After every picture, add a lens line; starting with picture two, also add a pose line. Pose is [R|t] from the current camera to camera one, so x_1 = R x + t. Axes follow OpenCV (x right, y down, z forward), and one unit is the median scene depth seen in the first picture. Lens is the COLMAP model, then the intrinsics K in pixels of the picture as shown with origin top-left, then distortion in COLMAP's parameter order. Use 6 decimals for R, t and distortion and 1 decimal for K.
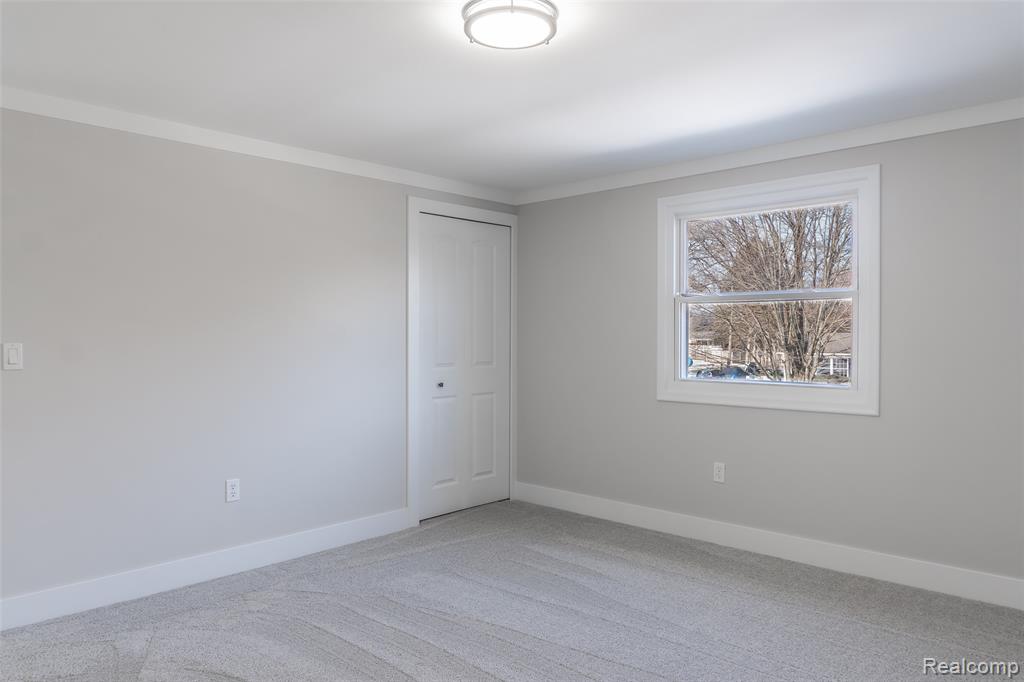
lens RADIAL K [[708.5, 0, 512.0], [0, 708.5, 341.0], [0, 0, 1]] dist [-0.004382, -0.001623]
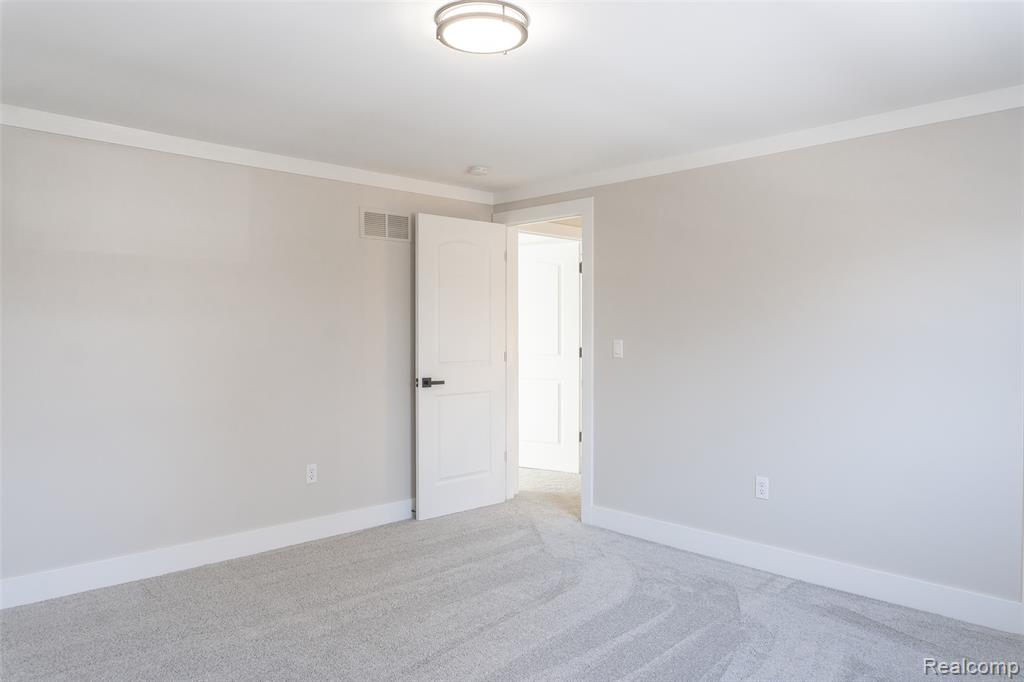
lens RADIAL K [[708.5, 0, 512.0], [0, 708.5, 341.0], [0, 0, 1]] dist [-0.004382, -0.001623]
pose [[-0.060777, 0.011349, -0.998087, 0.605633], [-0.010282, 0.999875, 0.011995, -0.008189], [0.998098, 0.010991, -0.060653, 0.664236]]
